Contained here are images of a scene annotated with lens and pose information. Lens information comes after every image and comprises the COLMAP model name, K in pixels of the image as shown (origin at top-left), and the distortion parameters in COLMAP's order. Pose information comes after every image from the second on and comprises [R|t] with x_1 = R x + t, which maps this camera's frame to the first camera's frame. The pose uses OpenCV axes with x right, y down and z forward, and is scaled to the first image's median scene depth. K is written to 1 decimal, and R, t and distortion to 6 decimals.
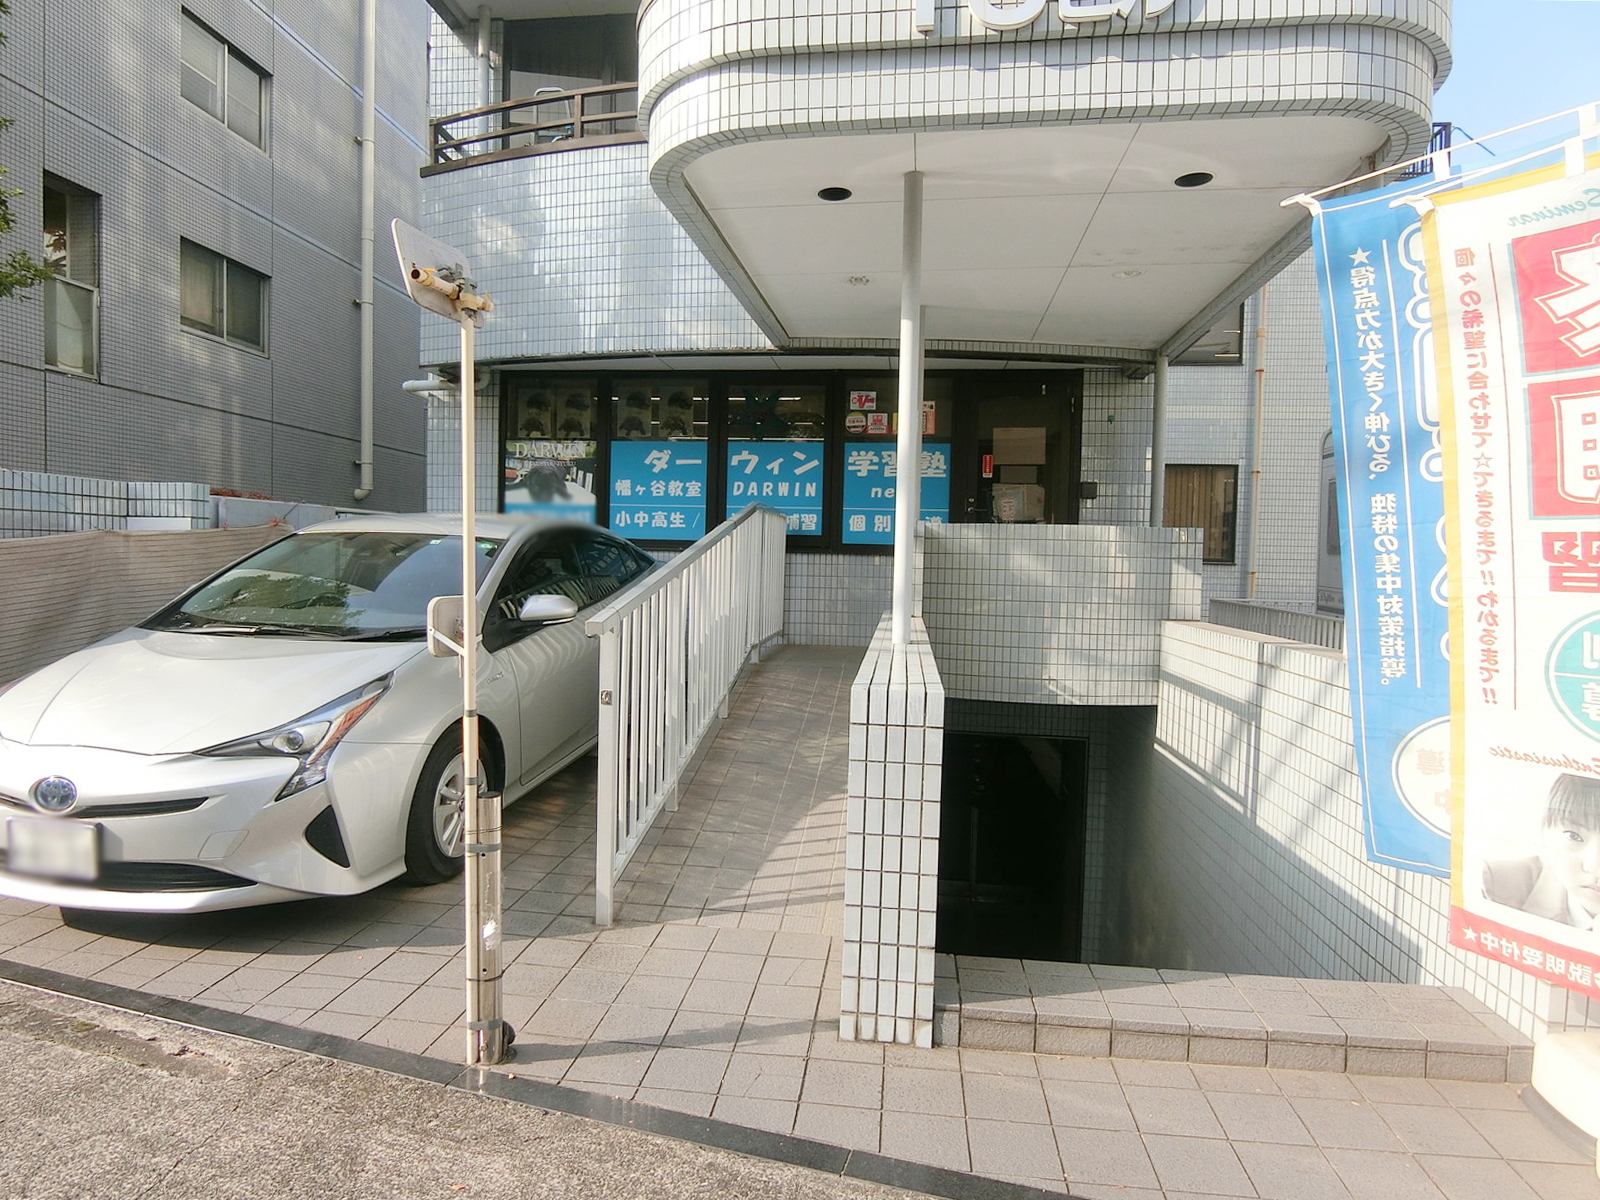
lens RADIAL K [[919.3, 0, 800.0], [0, 919.3, 600.0], [0, 0, 1]] dist [-0.015712, -0.002732]
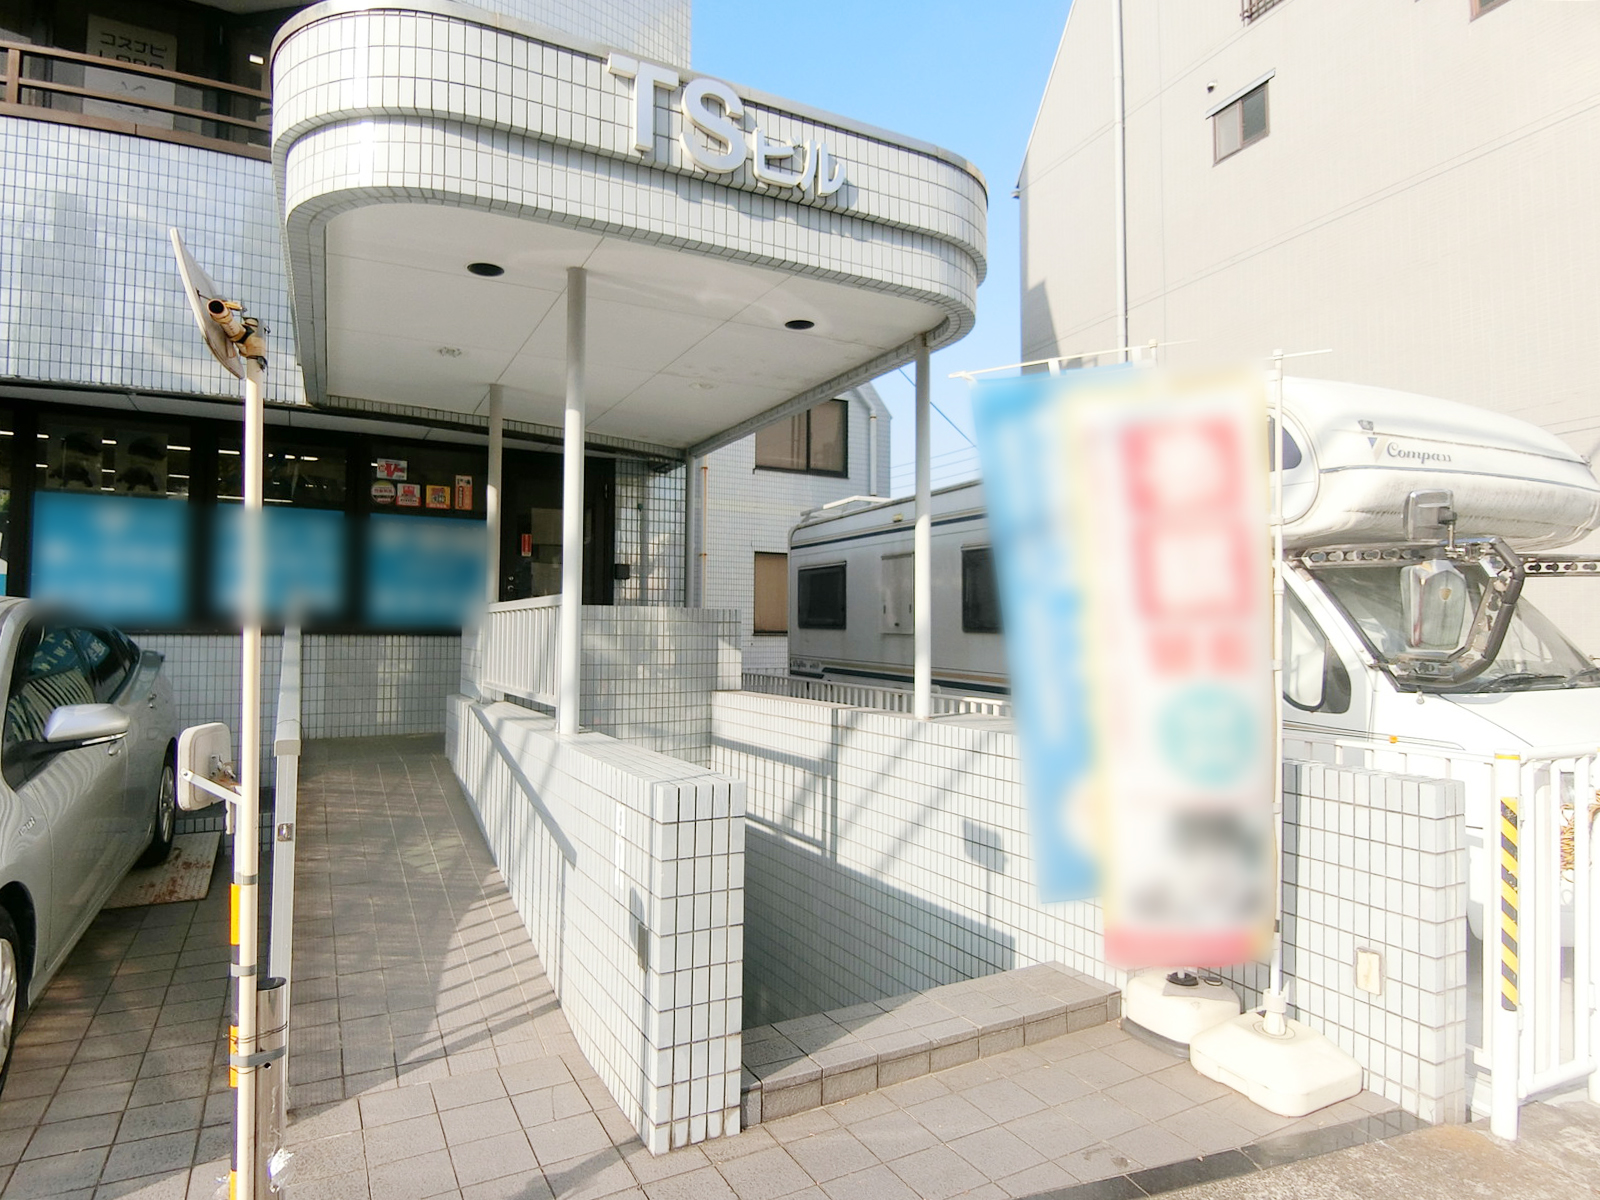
lens RADIAL K [[897.8, 0, 797.1], [0, 897.8, 607.3], [0, 0, 1]] dist [-0.012627, -0.003321]
pose [[0.814749, 0.002460, 0.579809, -0.254209], [0.036290, 0.997814, -0.055229, -0.026647], [-0.578677, 0.066039, 0.812879, 0.073220]]
